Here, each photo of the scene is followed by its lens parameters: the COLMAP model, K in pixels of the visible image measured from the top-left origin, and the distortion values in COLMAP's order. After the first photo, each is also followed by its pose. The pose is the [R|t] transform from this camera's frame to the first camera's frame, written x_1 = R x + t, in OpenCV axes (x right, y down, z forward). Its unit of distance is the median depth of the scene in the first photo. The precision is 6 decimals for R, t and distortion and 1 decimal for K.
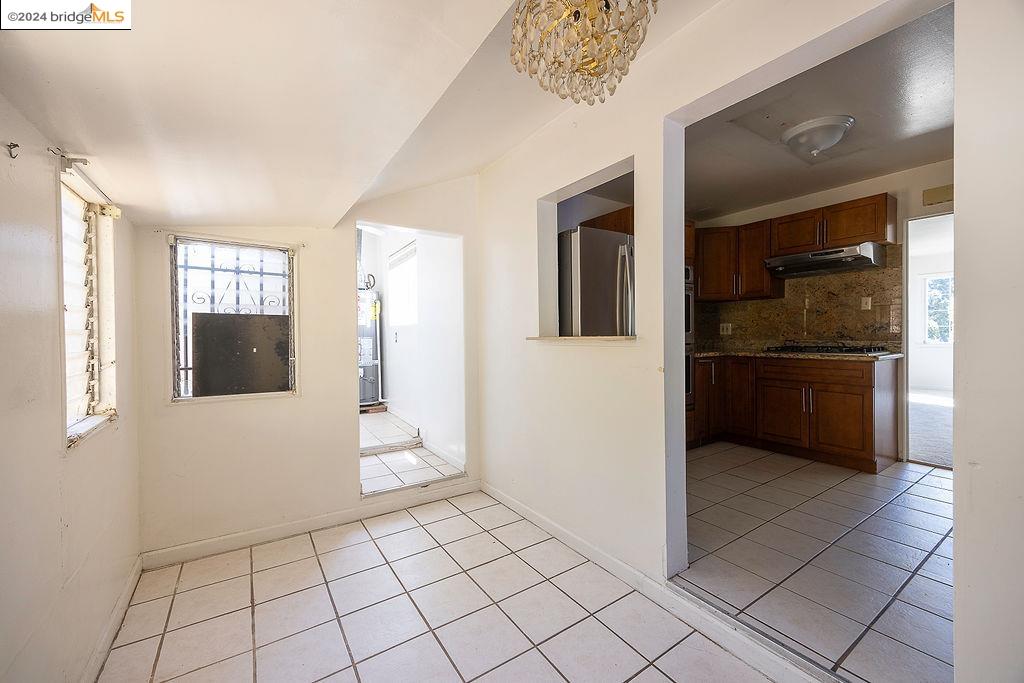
lens RADIAL K [[407.4, 0, 523.6], [0, 407.4, 340.9], [0, 0, 1]] dist [0.000756, 0.000076]
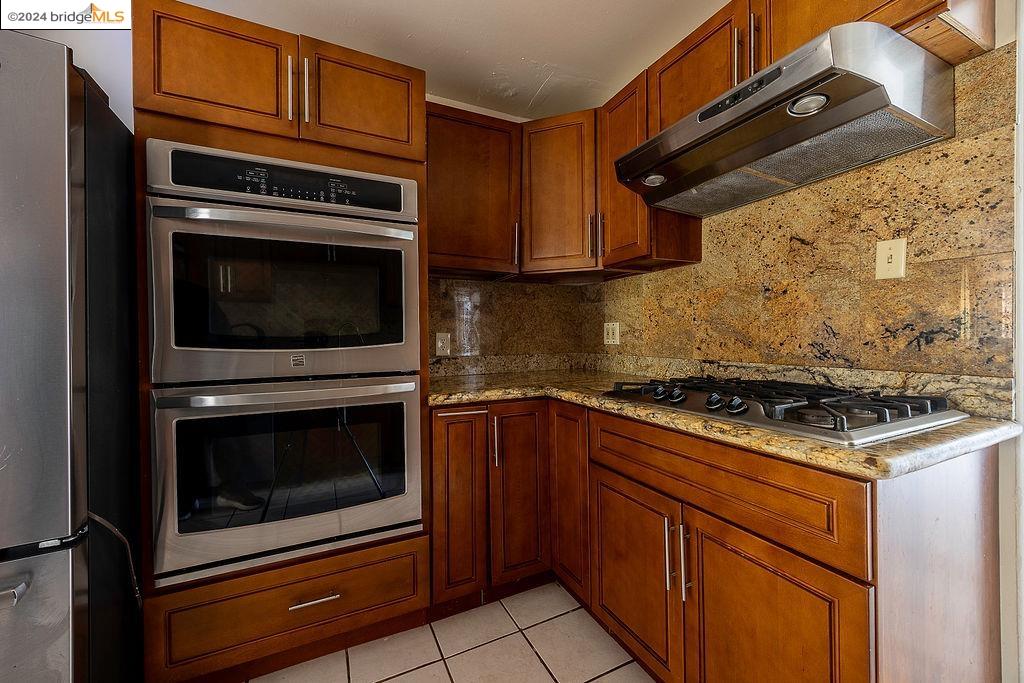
lens RADIAL K [[413.2, 0, 517.6], [0, 413.2, 340.2], [0, 0, 1]] dist [0.002344, -0.000146]
pose [[0.990195, 0.003287, -0.139657, 0.562795], [-0.004154, 0.999974, -0.005914, -0.021931], [0.139634, 0.006436, 0.990182, 0.598645]]
